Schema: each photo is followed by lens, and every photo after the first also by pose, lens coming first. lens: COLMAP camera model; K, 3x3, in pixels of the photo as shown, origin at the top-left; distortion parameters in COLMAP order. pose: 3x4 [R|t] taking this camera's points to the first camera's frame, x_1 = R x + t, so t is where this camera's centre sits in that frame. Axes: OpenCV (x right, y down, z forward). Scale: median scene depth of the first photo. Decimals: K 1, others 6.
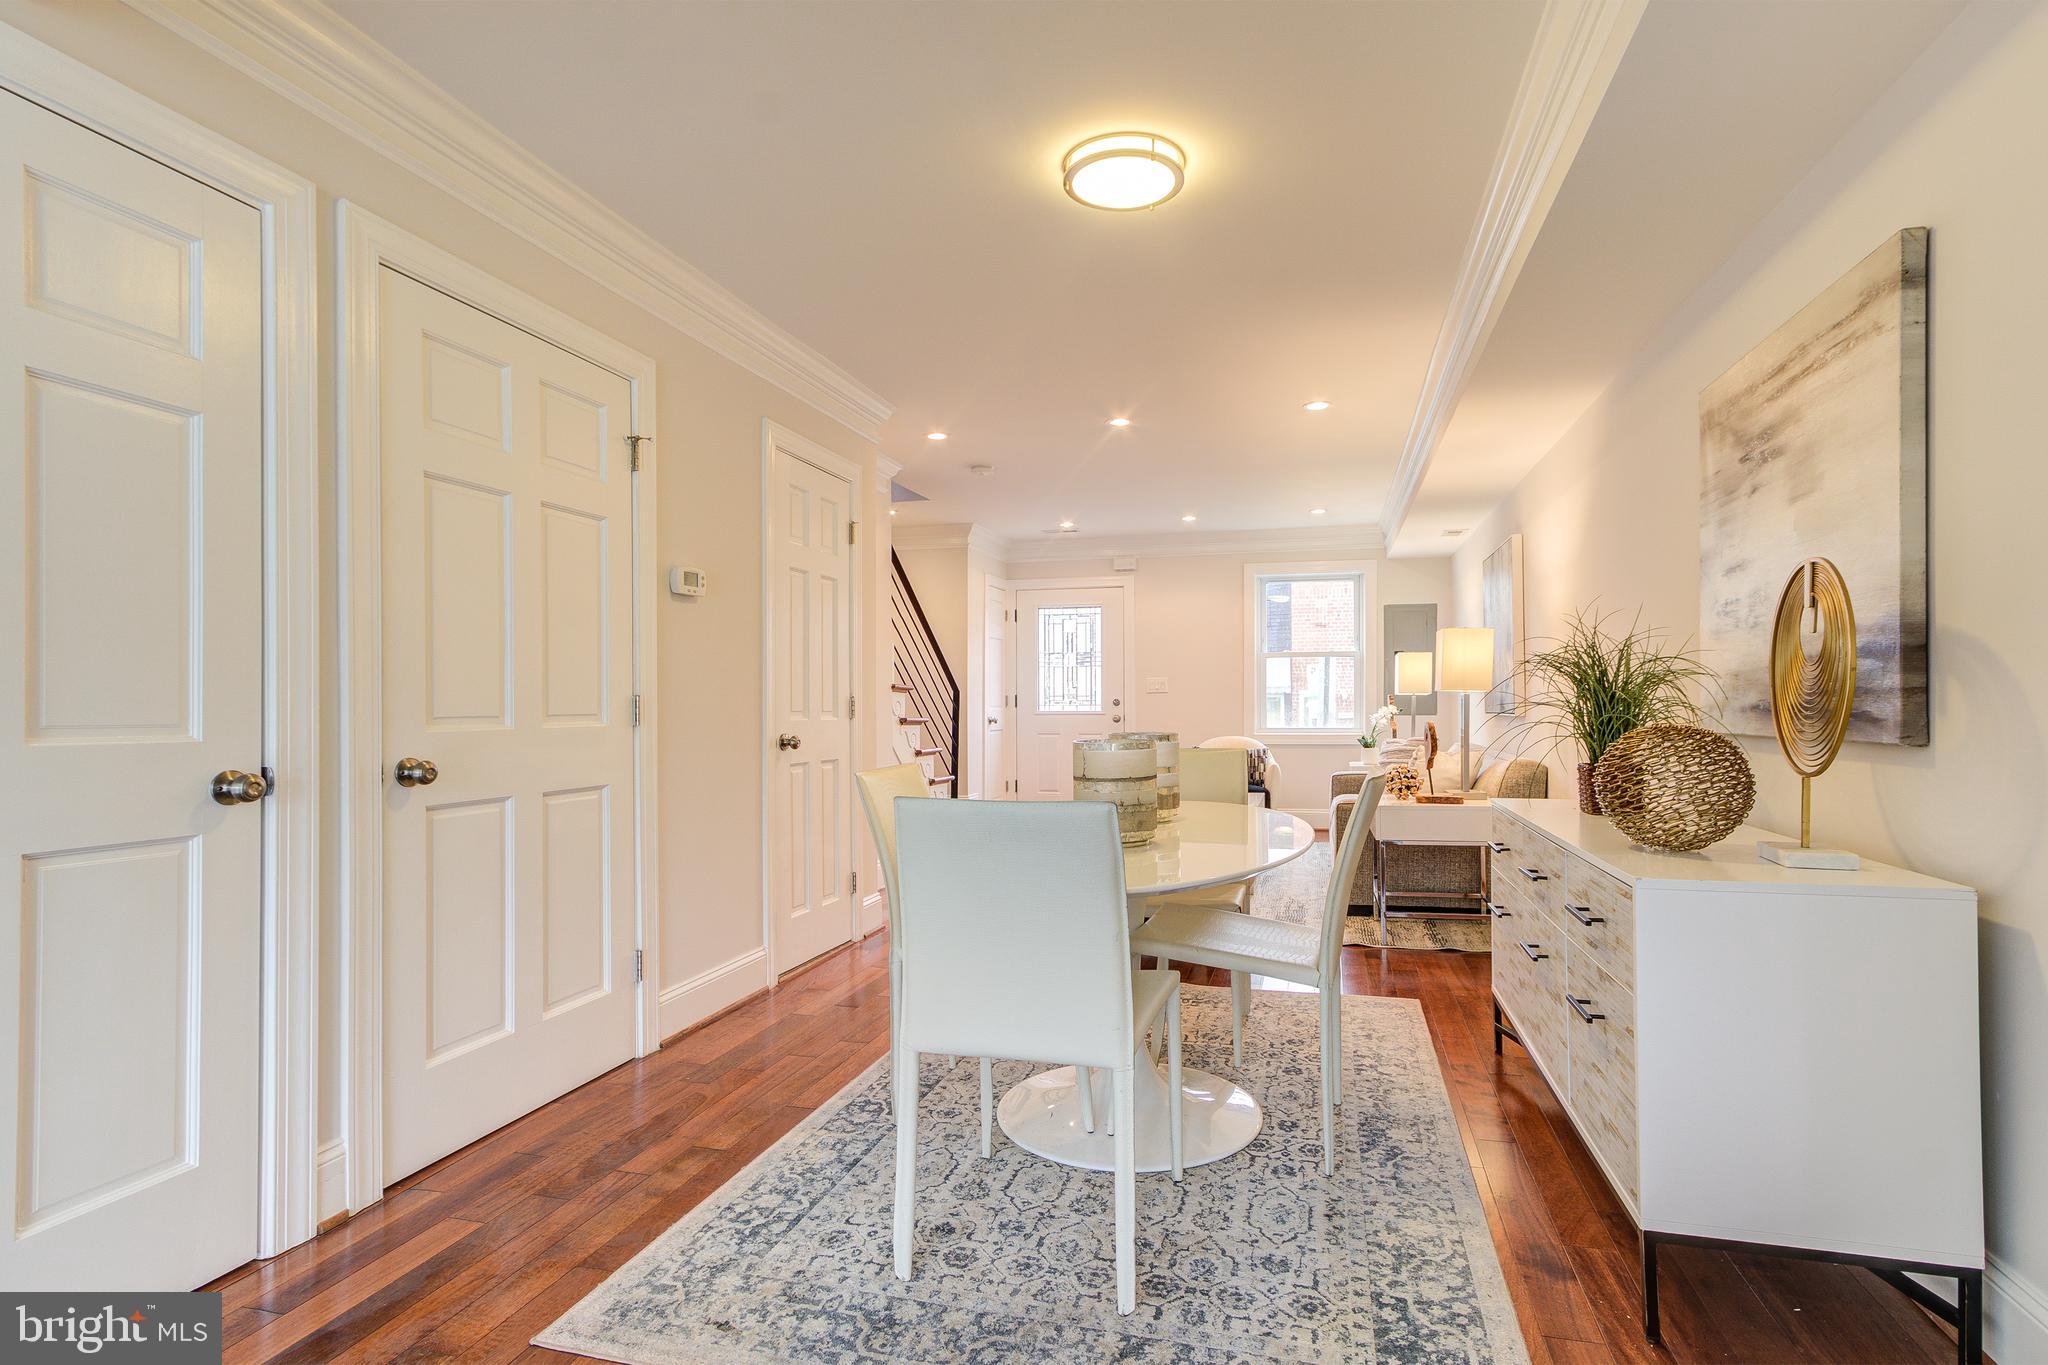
lens RADIAL K [[988.0, 0, 1027.9], [0, 988.0, 674.8], [0, 0, 1]] dist [0.006327, 0.001931]
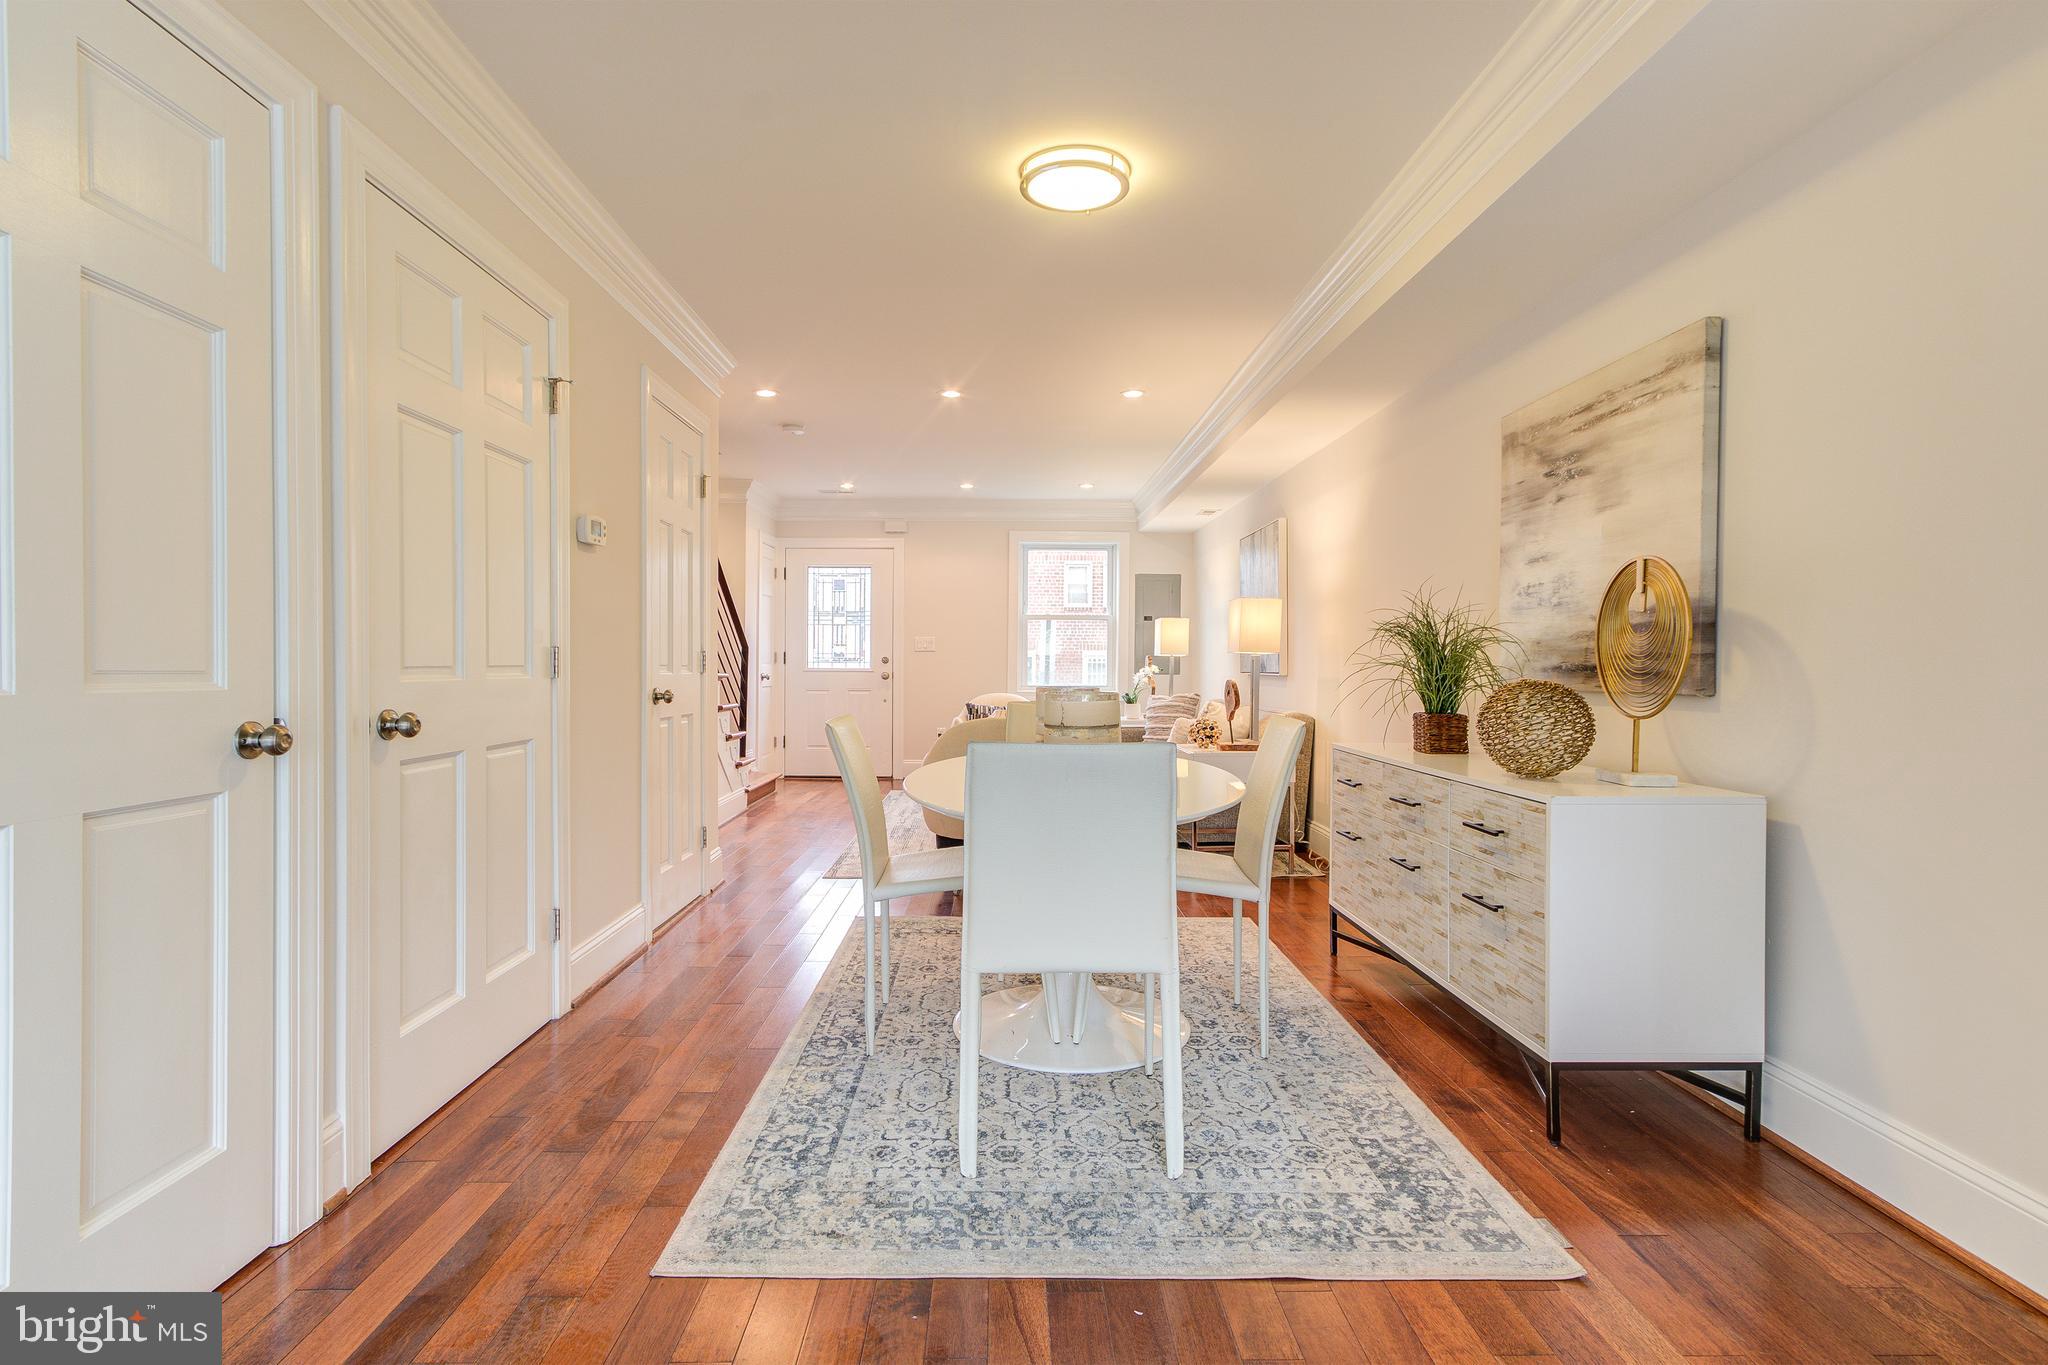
lens RADIAL K [[988.0, 0, 971.6], [0, 988.0, 647.3], [0, 0, 1]] dist [0.006327, 0.001931]
pose [[0.966846, 0.013930, 0.254980, -0.323172], [-0.017316, 0.999789, 0.011040, 0.004852], [-0.254772, -0.015089, 0.966883, -0.047983]]
